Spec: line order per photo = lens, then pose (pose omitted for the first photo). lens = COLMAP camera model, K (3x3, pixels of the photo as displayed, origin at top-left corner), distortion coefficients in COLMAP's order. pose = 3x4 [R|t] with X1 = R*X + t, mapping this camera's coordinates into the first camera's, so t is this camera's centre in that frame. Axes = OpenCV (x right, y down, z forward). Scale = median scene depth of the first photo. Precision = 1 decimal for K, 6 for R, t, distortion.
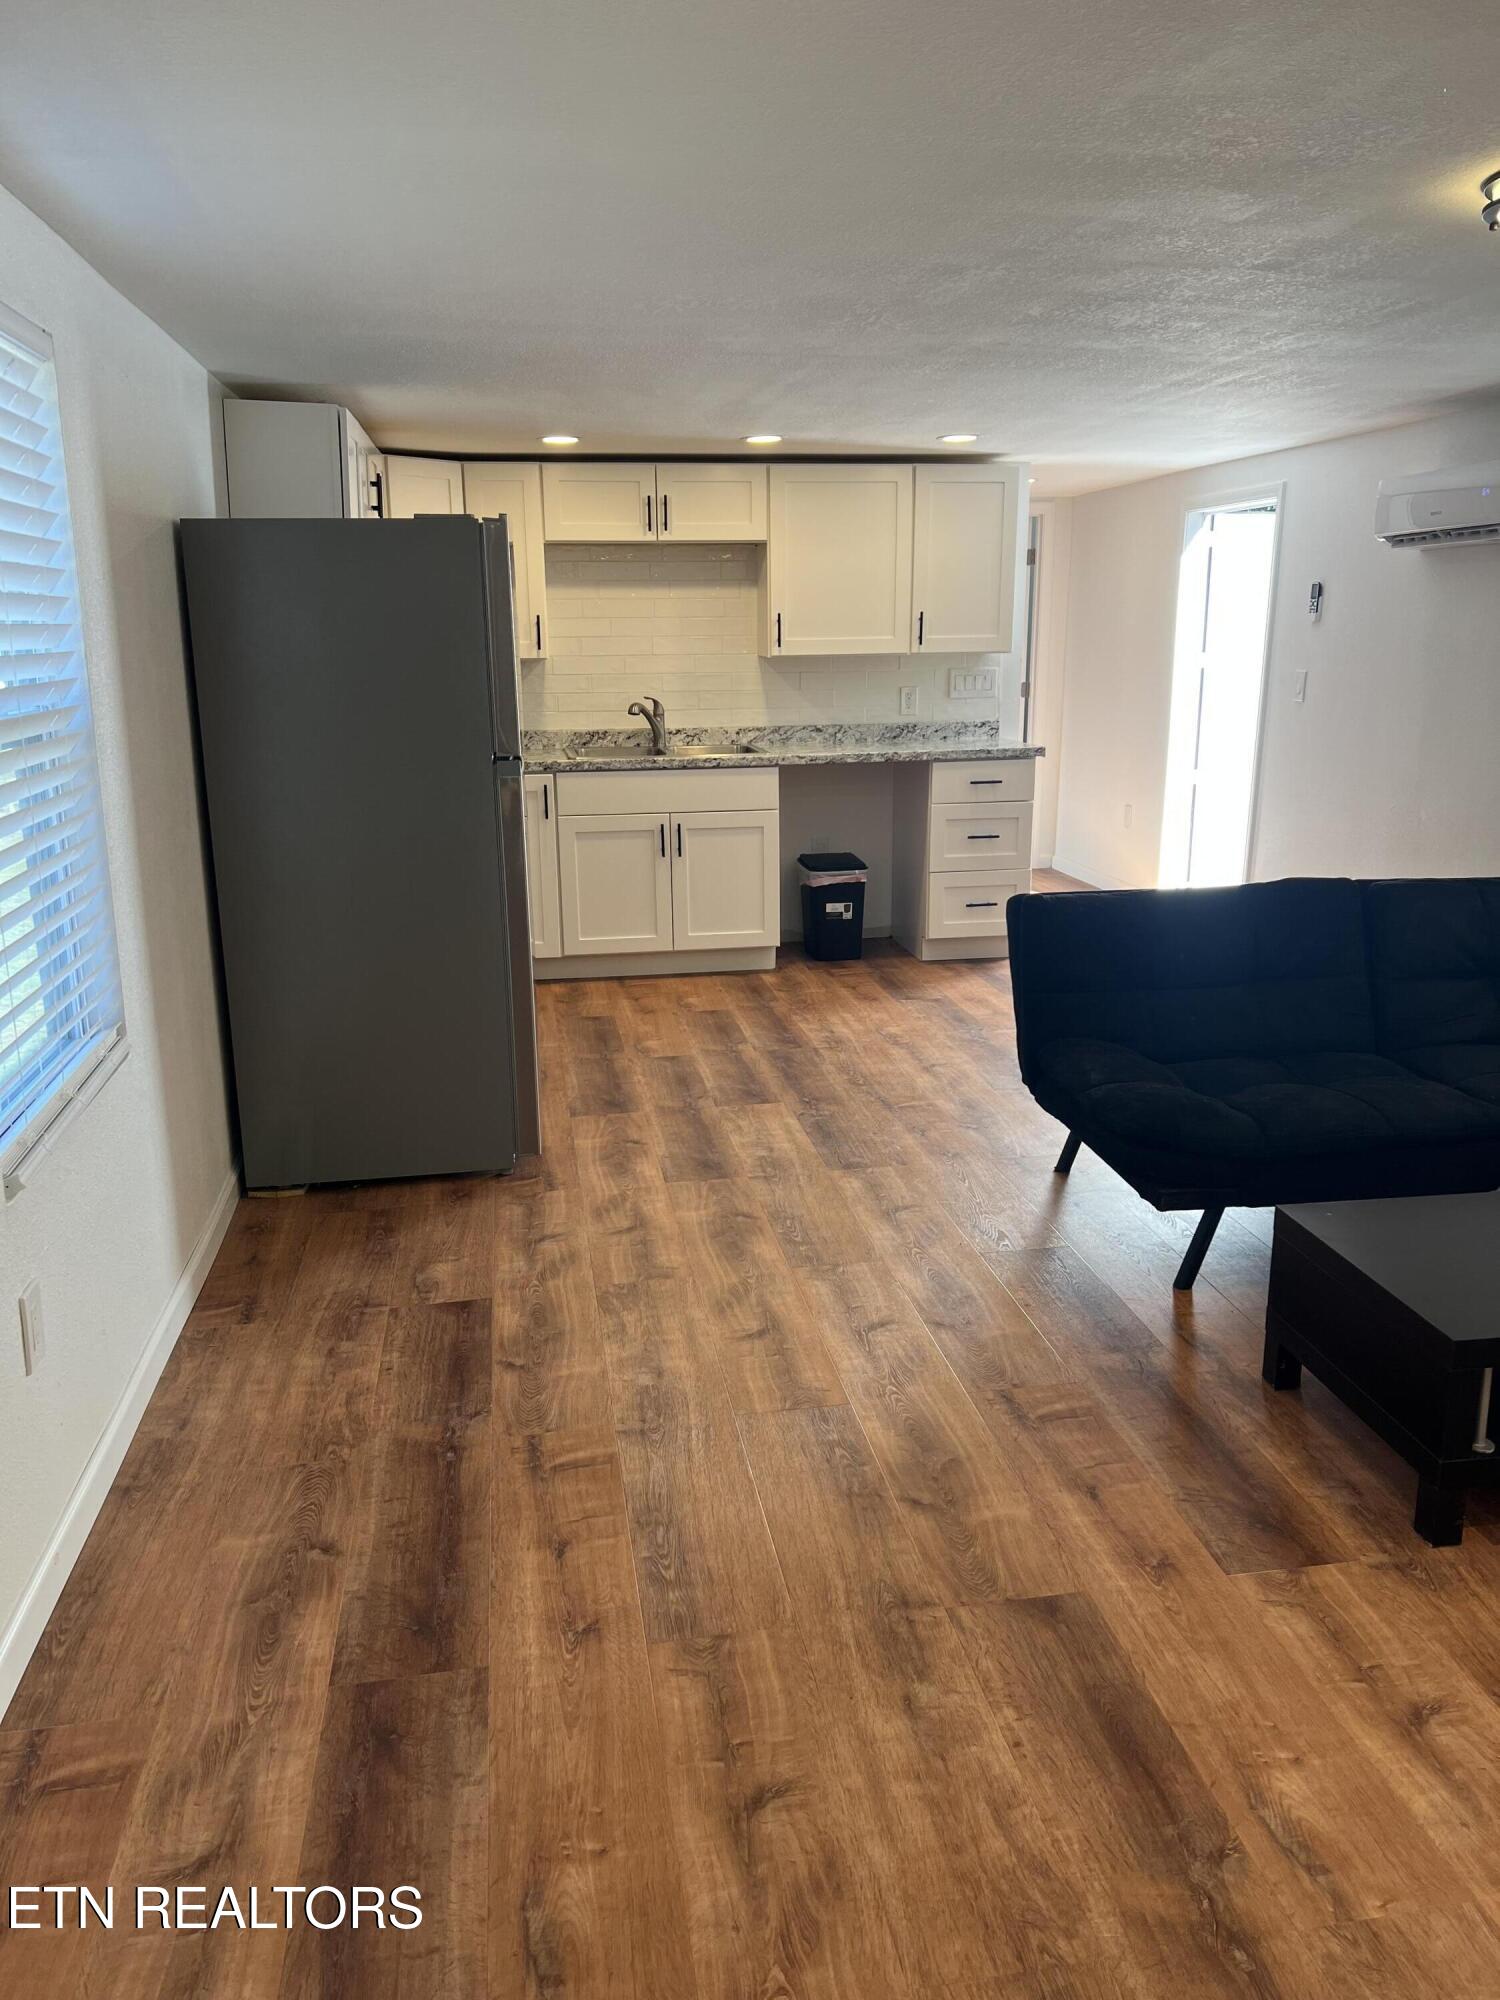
lens RADIAL K [[1470.3, 0, 763.7], [0, 1470.3, 993.6], [0, 0, 1]] dist [0.057799, -0.071349]
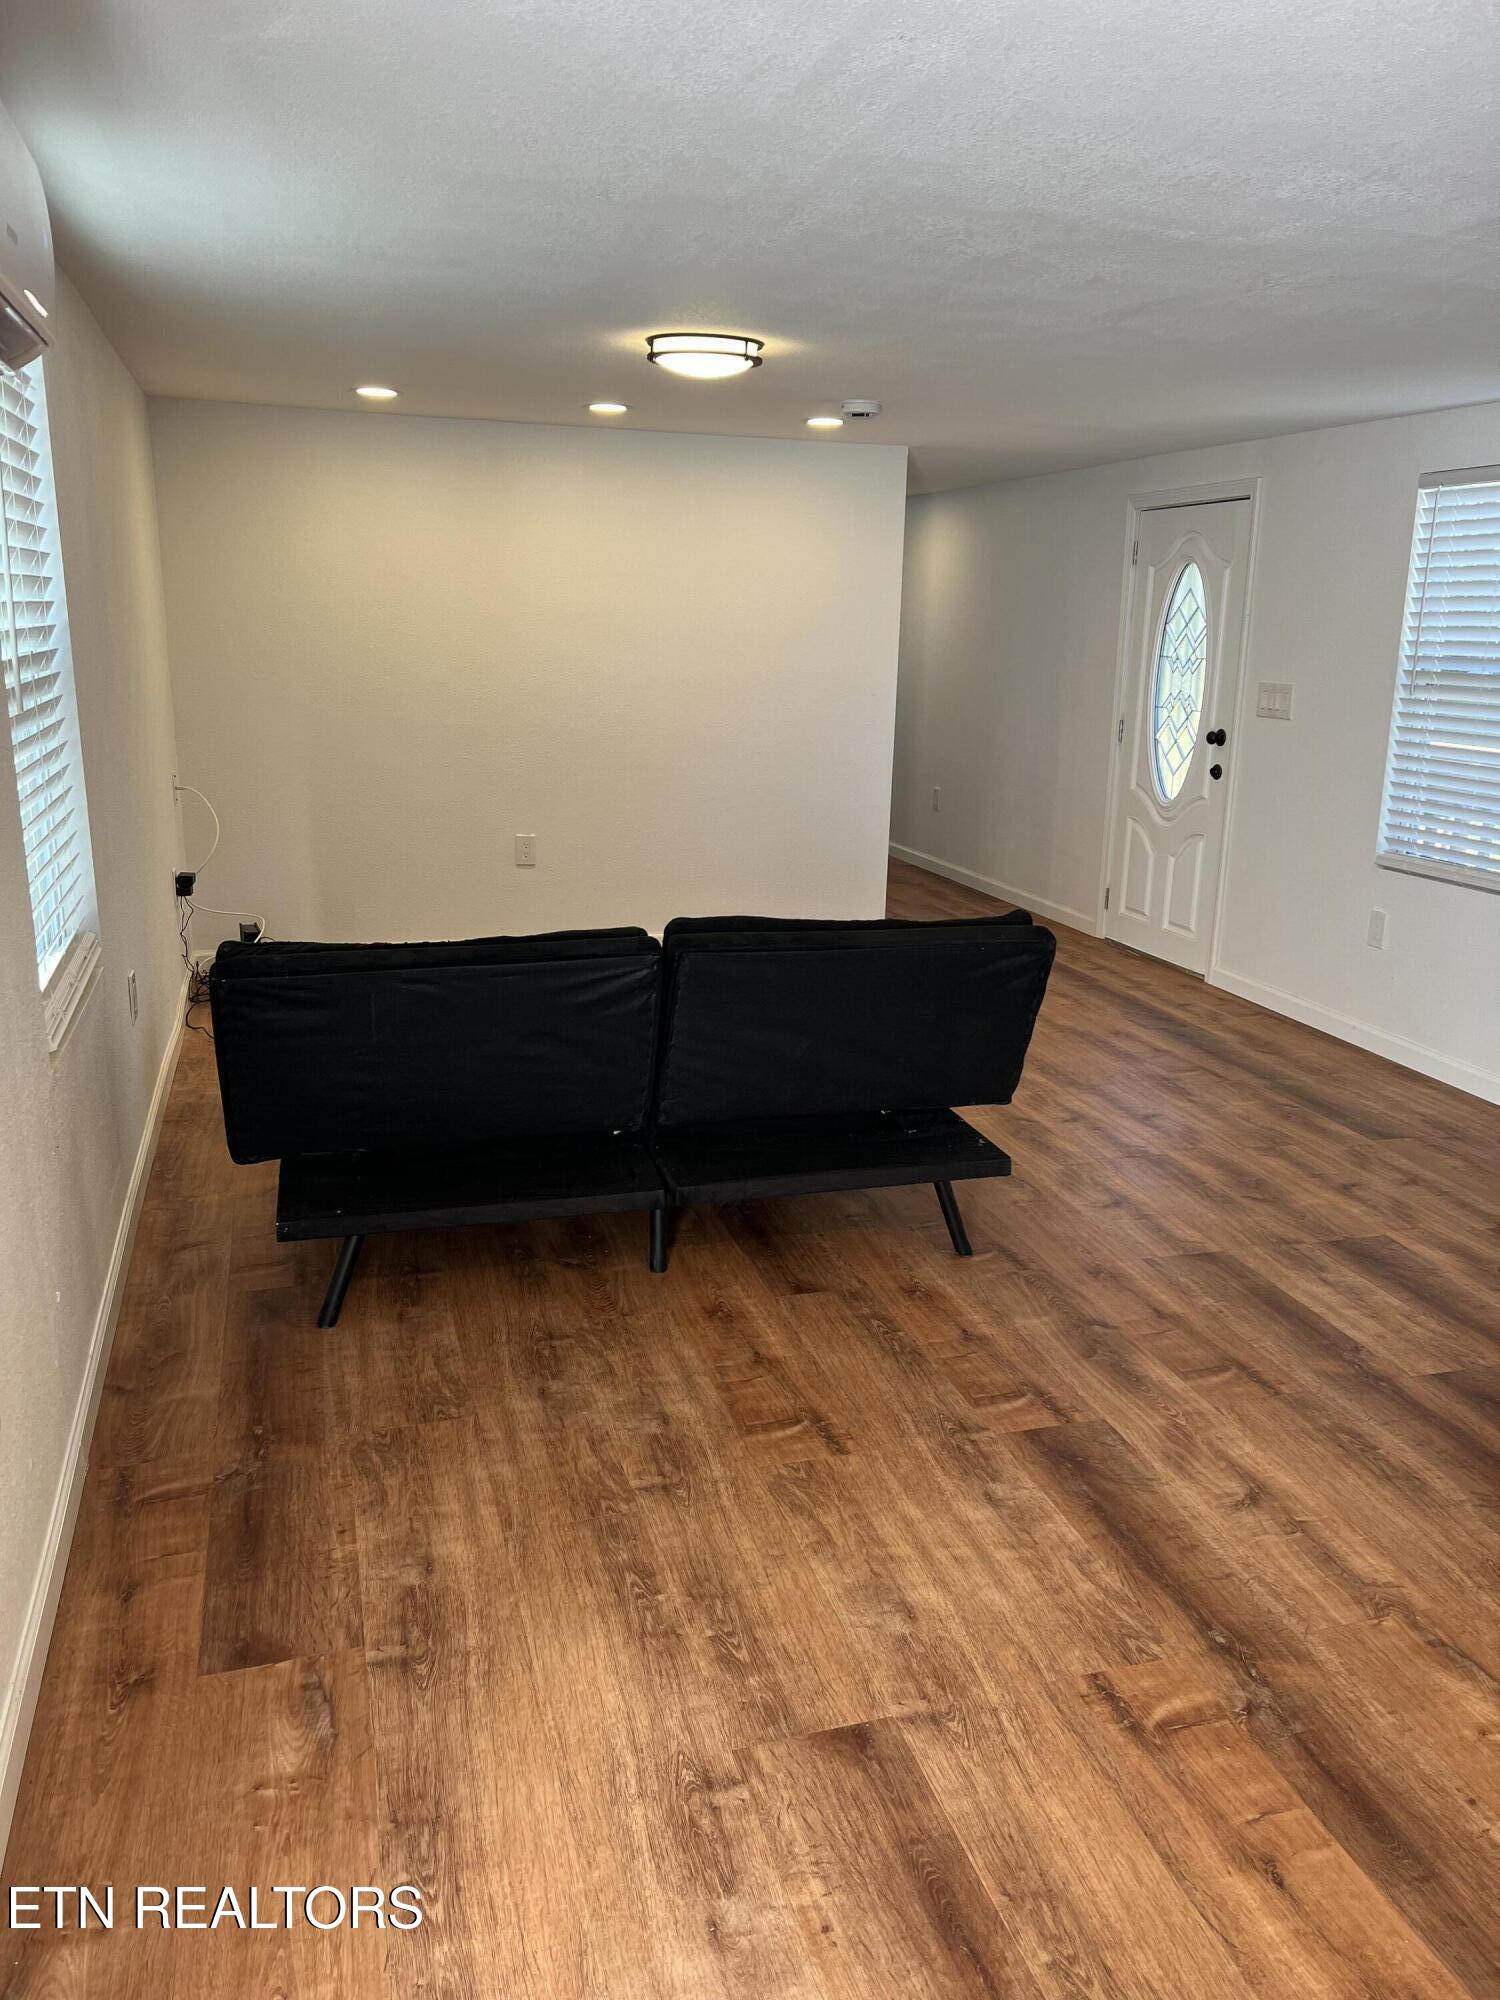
lens RADIAL K [[1470.3, 0, 753.4], [0, 1470.3, 998.7], [0, 0, 1]] dist [0.057799, -0.071349]
pose [[-0.992133, 0.006384, -0.125029, 0.281266], [-0.054066, 0.878916, 0.473902, -0.267003], [0.112915, 0.476933, -0.871656, 1.092639]]
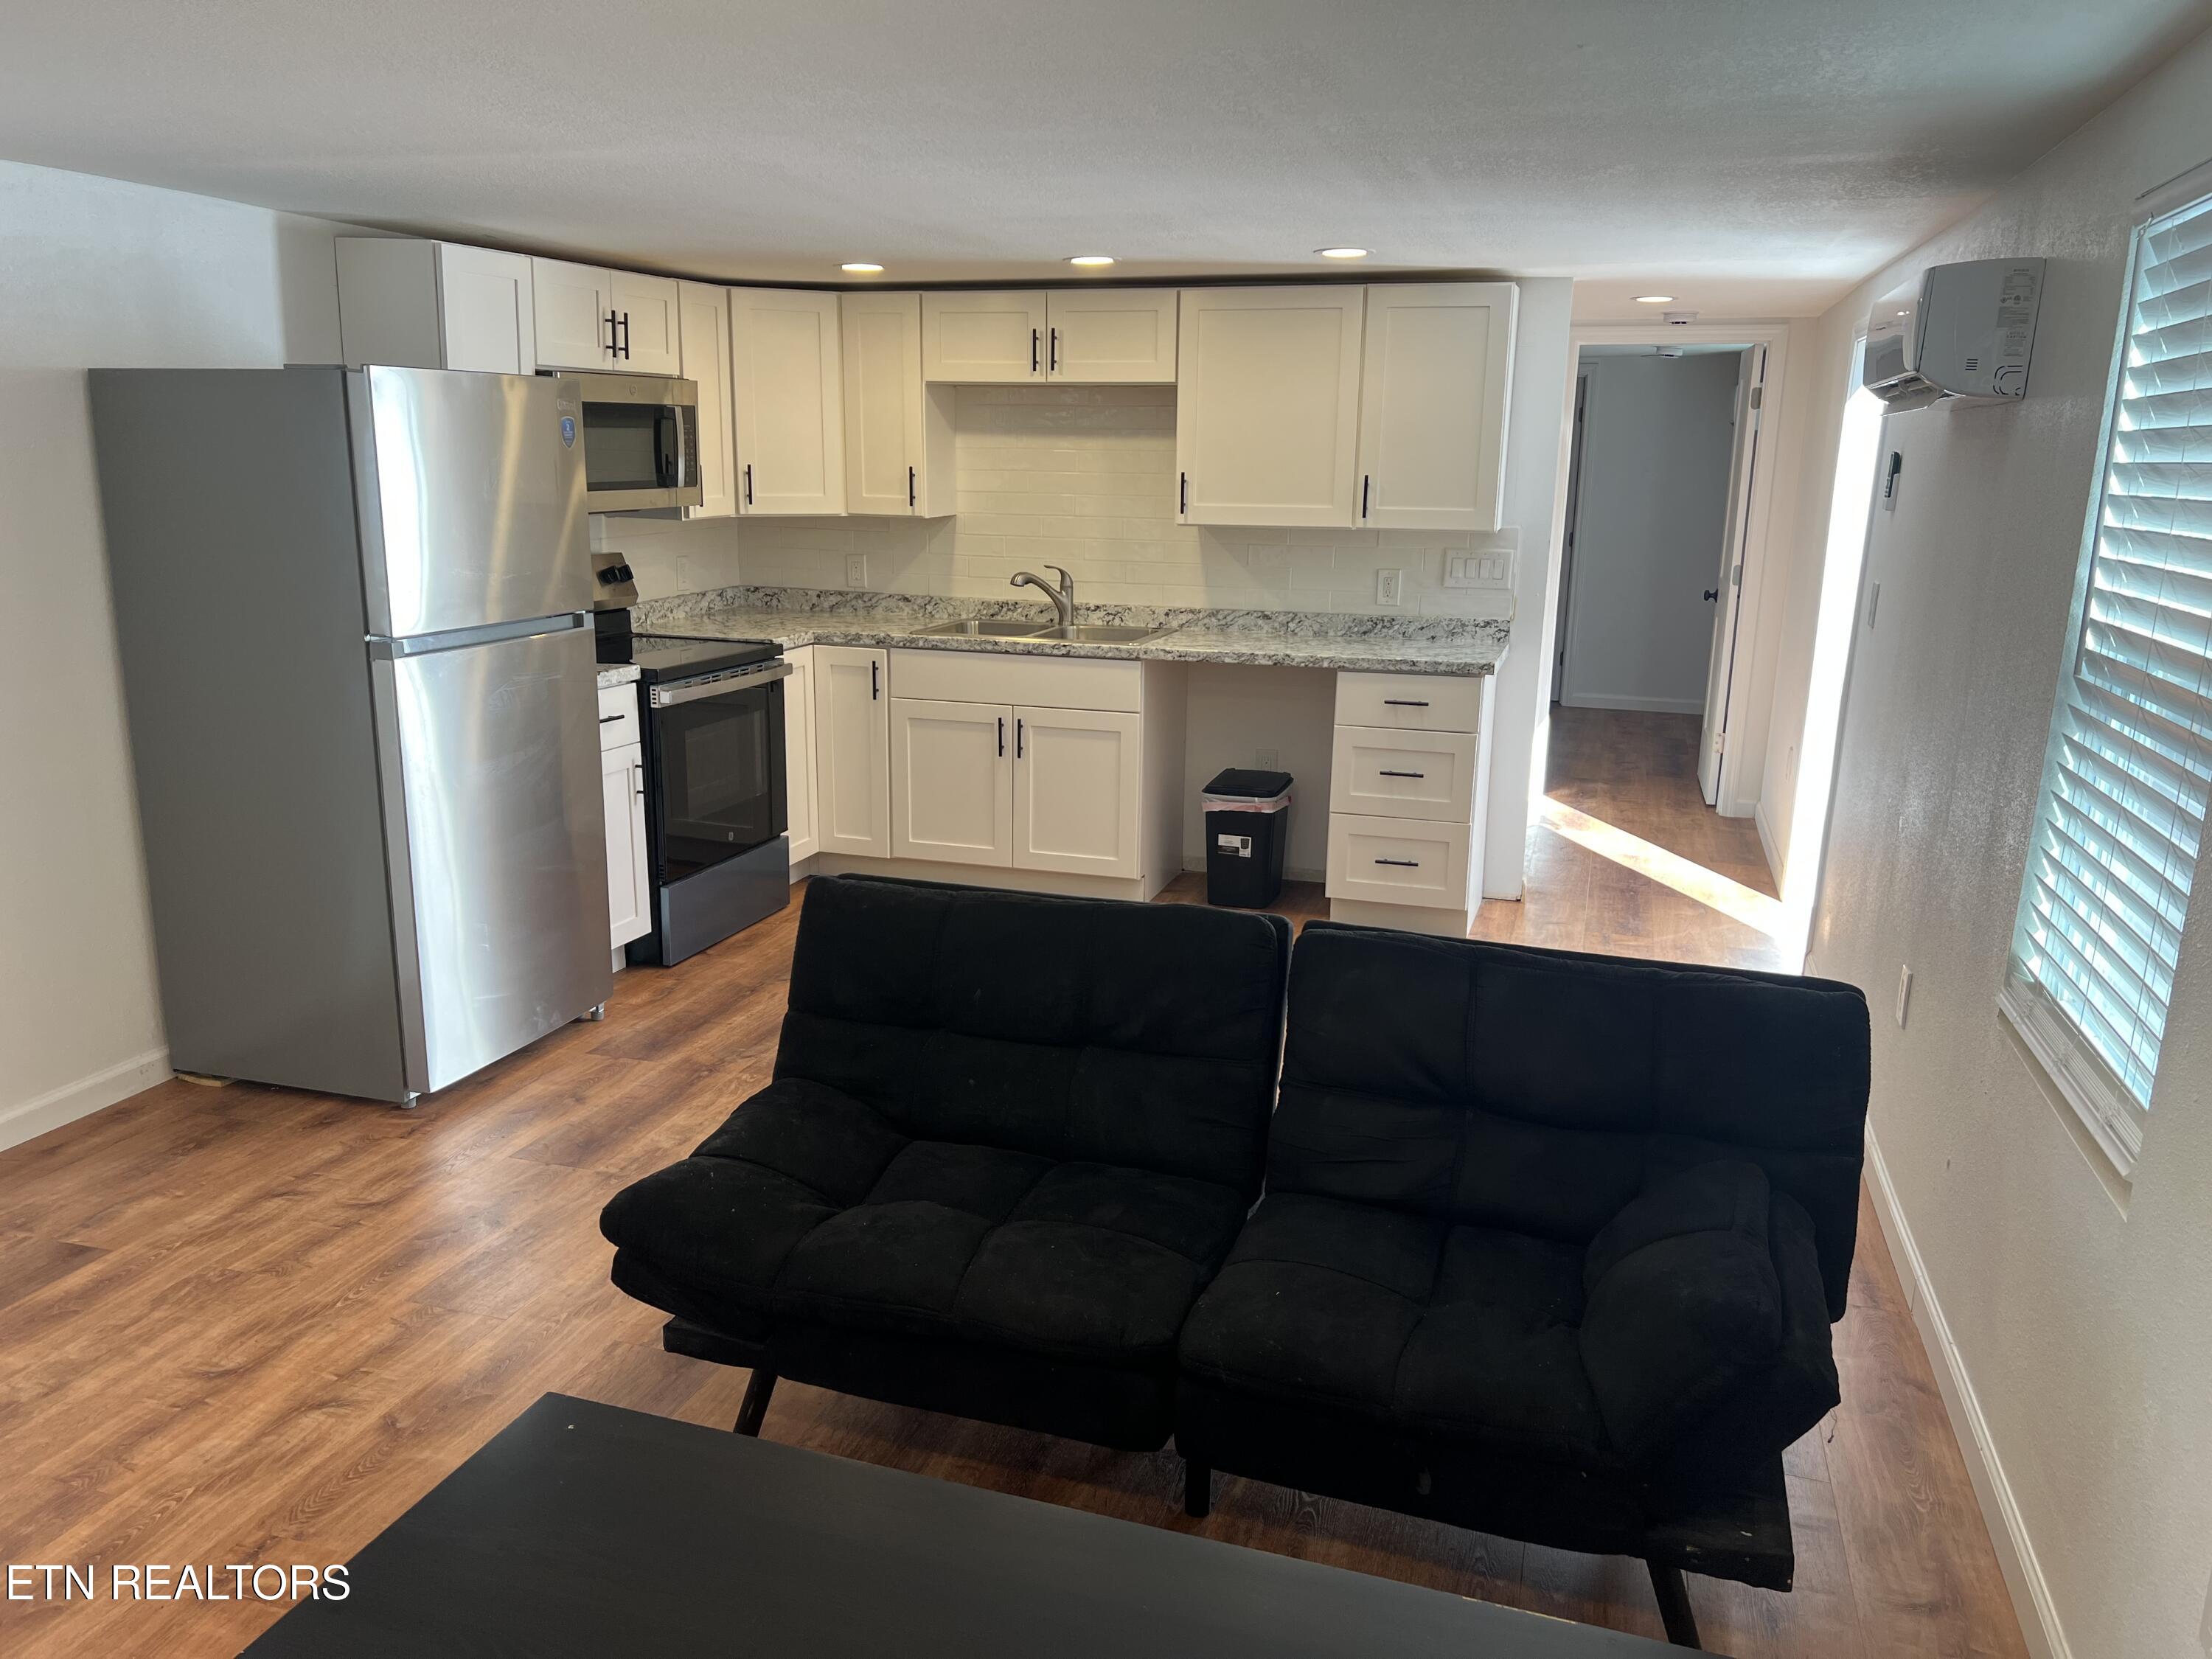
lens RADIAL K [[1626.1, 0, 1116.9], [0, 1626.1, 823.0], [0, 0, 1]] dist [0.057799, -0.071349]
pose [[0.888042, 0.124451, -0.442599, 0.406905], [-0.133392, 0.991002, 0.011011, -0.074705], [0.439987, 0.049260, 0.896652, 0.200510]]
